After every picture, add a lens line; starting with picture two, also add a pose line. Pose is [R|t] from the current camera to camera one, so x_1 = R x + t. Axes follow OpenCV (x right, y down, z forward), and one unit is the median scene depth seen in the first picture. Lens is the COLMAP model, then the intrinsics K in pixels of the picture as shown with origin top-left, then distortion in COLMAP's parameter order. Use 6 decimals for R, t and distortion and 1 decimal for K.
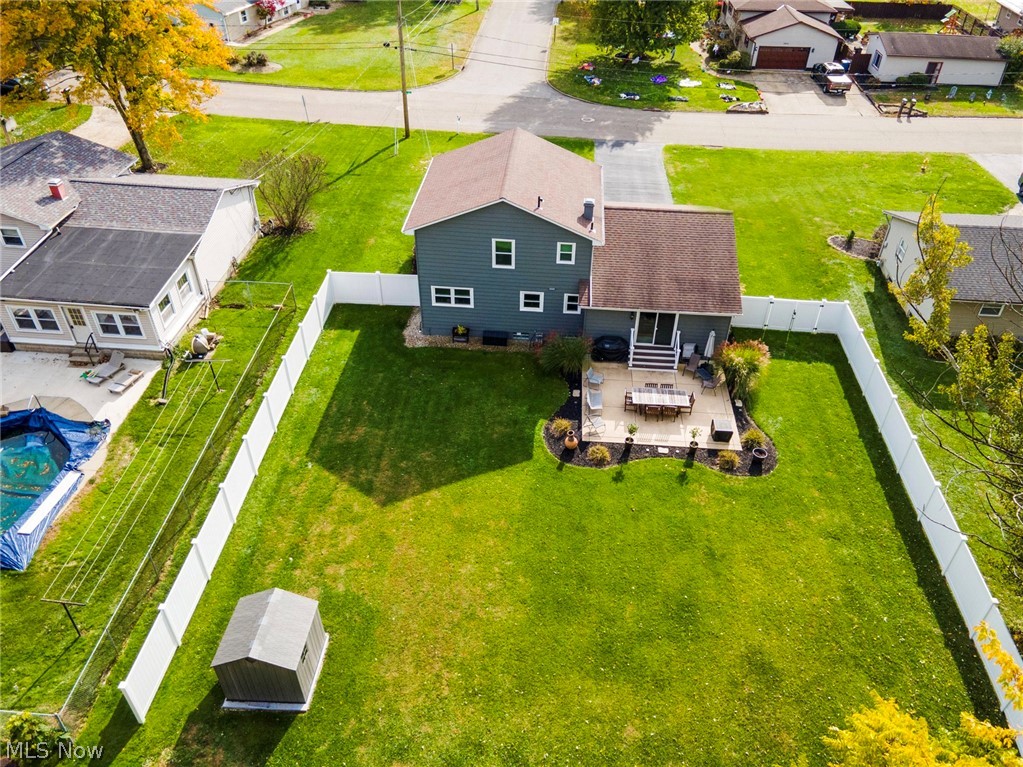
lens RADIAL K [[756.7, 0, 511.5], [0, 756.7, 383.5], [0, 0, 1]] dist [-0.004115, 0.063662]
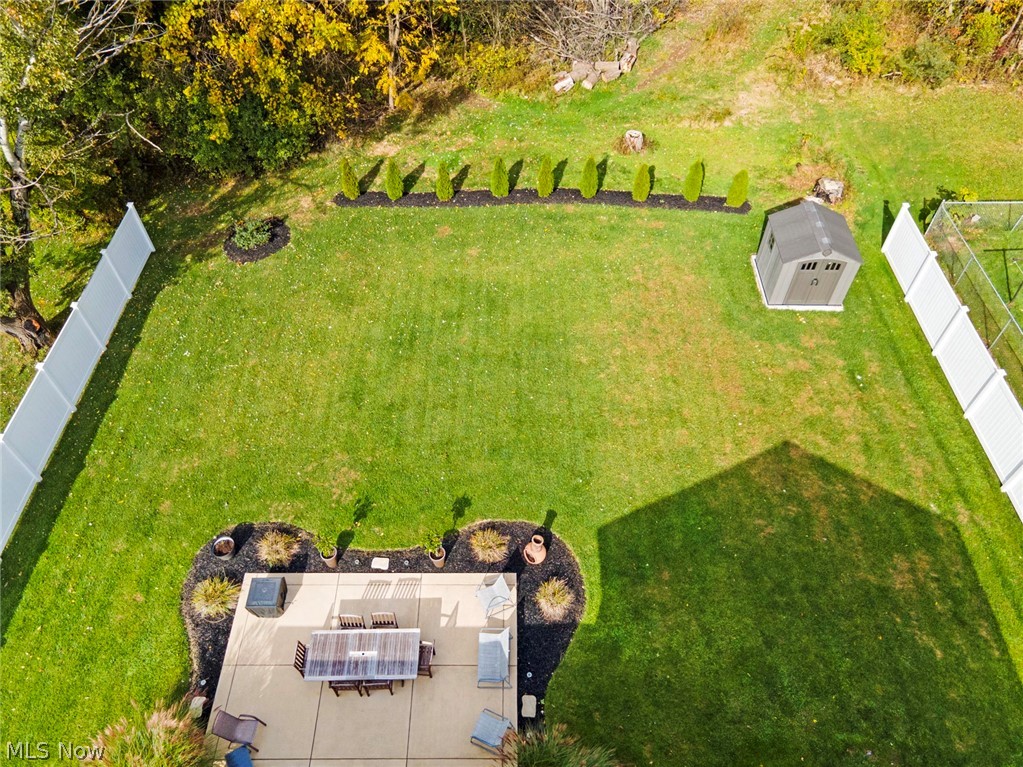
lens RADIAL K [[756.7, 0, 511.5], [0, 756.7, 383.5], [0, 0, 1]] dist [-0.004115, 0.063662]
pose [[-0.997416, 0.041191, -0.058861, 0.110160], [-0.058215, 0.016702, 0.998164, -0.446402], [0.042099, 0.999012, -0.014261, 0.754758]]
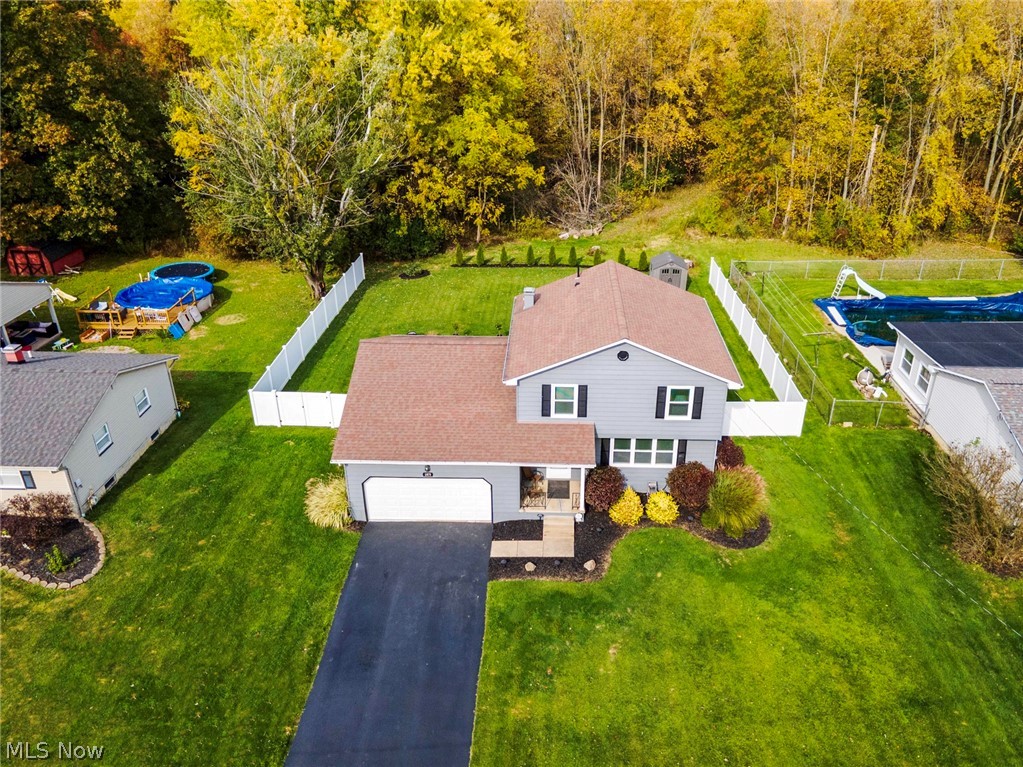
lens RADIAL K [[756.7, 0, 511.5], [0, 756.7, 383.5], [0, 0, 1]] dist [-0.004115, 0.063662]
pose [[-0.999109, -0.025598, -0.033542, 0.156828], [-0.041138, 0.414222, 0.909246, -1.054178], [-0.009381, 0.909816, -0.414907, 1.473010]]
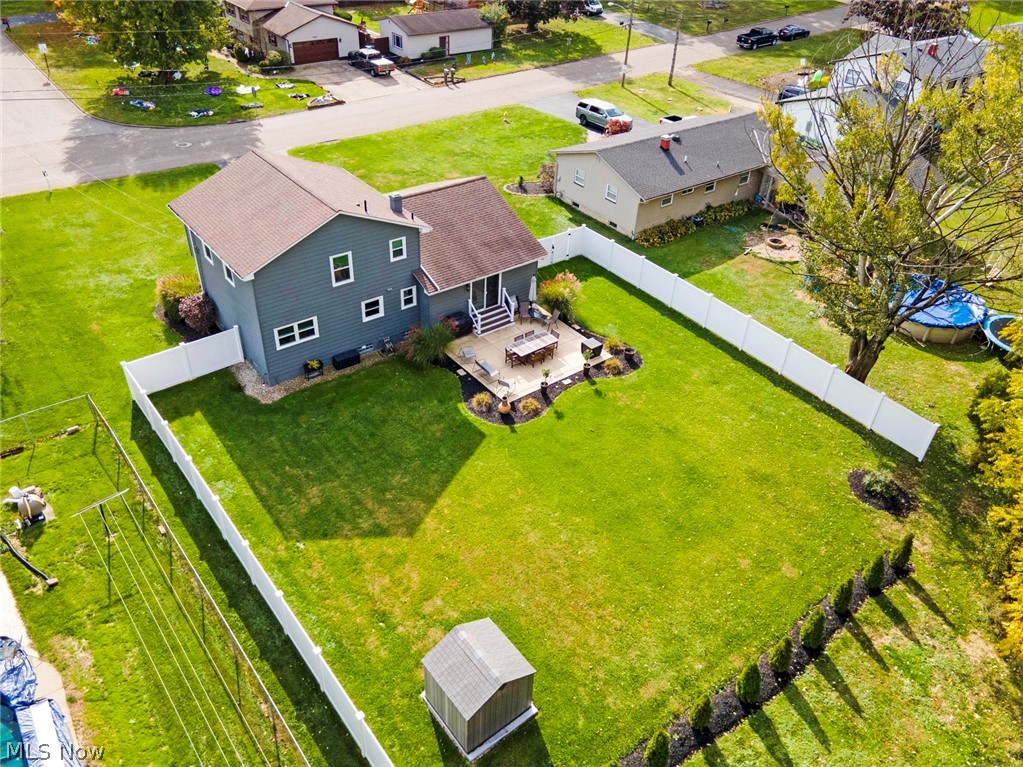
lens RADIAL K [[793.8, 0, 515.3], [0, 793.8, 397.8], [0, 0, 1]] dist [-0.004598, 0.051714]
pose [[0.738332, -0.390755, 0.549705, -0.446043], [0.393492, 0.911535, 0.119445, -0.052914], [-0.547750, 0.128115, 0.826775, 0.059434]]
